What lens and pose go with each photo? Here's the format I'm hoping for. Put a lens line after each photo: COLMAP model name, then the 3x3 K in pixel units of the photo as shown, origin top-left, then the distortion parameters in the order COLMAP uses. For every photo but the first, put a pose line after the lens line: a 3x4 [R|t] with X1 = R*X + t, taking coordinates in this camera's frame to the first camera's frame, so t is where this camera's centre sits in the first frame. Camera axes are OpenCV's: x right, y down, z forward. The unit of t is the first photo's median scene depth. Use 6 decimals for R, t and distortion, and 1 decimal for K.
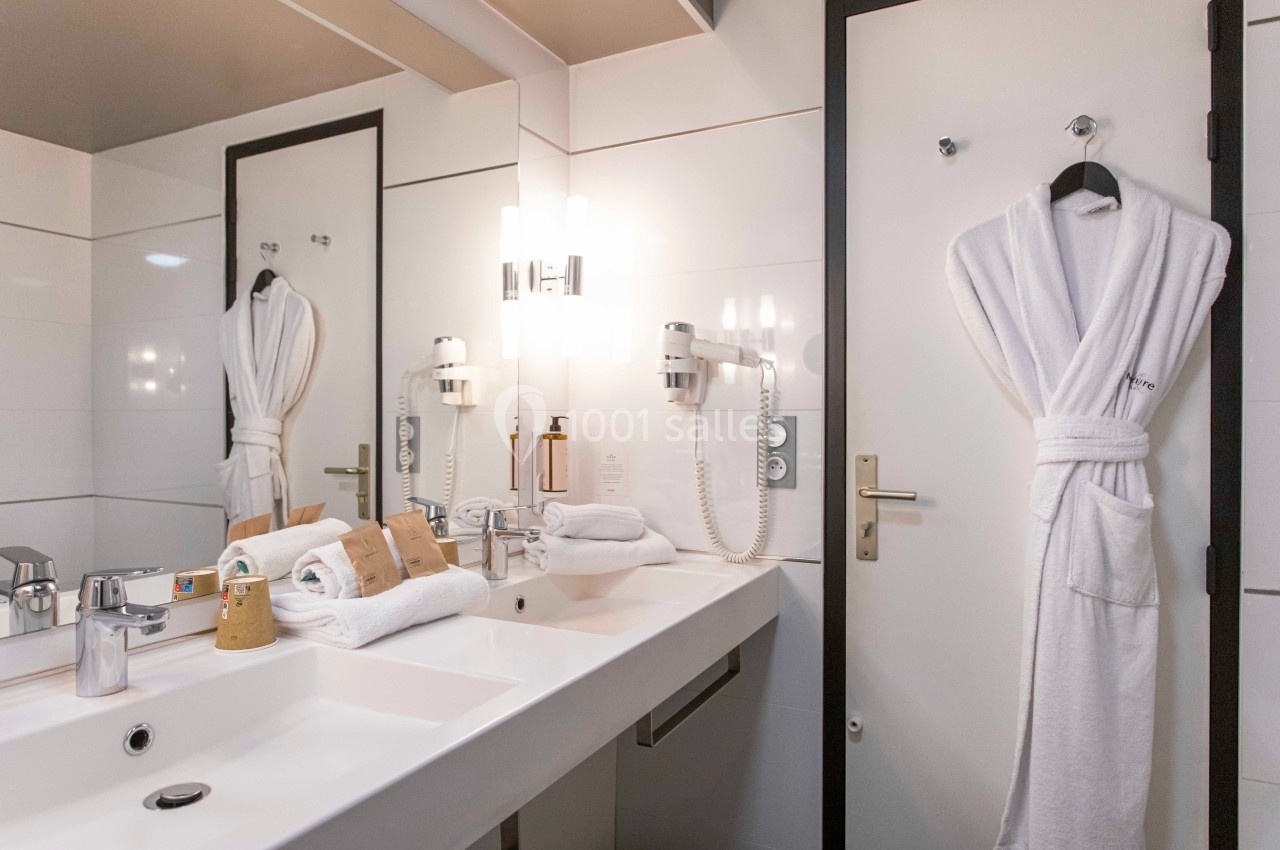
lens RADIAL K [[631.7, 0, 640.0], [0, 631.7, 425.0], [0, 0, 1]] dist [-0.002936, -0.000893]
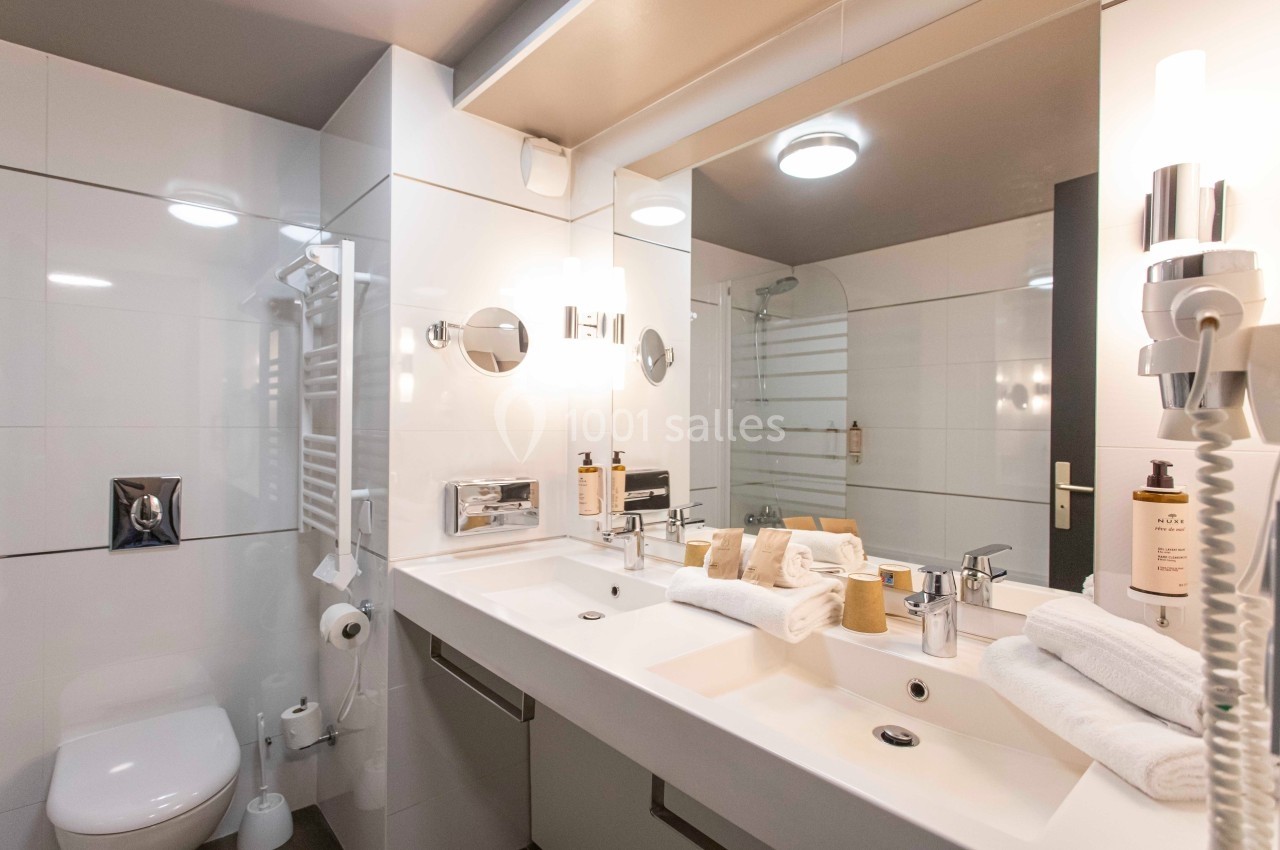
lens RADIAL K [[631.7, 0, 640.0], [0, 631.7, 425.0], [0, 0, 1]] dist [-0.002936, -0.000893]
pose [[-0.272094, -0.009374, -0.962225, 1.002223], [-0.026310, 0.999651, -0.002299, -0.060040], [0.961911, 0.024690, -0.272246, 1.295916]]
